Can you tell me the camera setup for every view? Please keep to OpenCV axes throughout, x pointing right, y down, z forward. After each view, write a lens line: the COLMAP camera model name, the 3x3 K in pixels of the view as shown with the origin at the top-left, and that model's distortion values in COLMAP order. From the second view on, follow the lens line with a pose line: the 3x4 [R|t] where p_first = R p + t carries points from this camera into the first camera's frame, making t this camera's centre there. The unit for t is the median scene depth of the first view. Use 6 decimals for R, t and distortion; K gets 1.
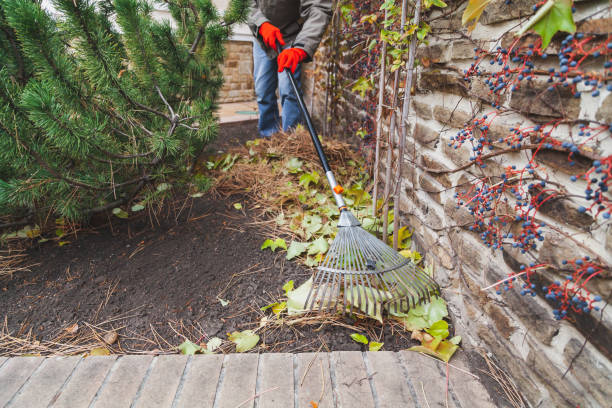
lens RADIAL K [[413.3, 0, 306.0], [0, 413.3, 204.0], [0, 0, 1]] dist [0.003960, 0.000897]
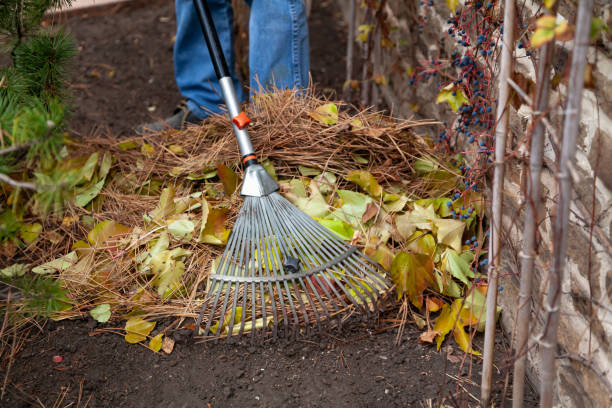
lens RADIAL K [[1159.9, 0, 306.0], [0, 1159.9, 204.0], [0, 0, 1]] dist [0.010145, 0.023059]
pose [[0.999878, -0.009583, 0.012313, -0.017006], [0.009189, 0.999459, 0.031593, -0.161106], [-0.012609, -0.031476, 0.999425, -0.069032]]
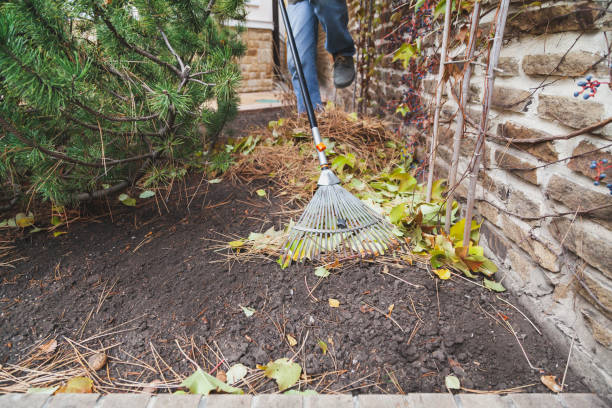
lens RADIAL K [[399.9, 0, 306.0], [0, 399.9, 204.0], [0, 0, 1]] dist [0.000760, -0.001158]
pose [[0.999365, 0.004592, -0.035343, -0.054447], [-0.004156, 0.999915, 0.012389, 0.023405], [0.035397, -0.012235, 0.999298, 0.219079]]
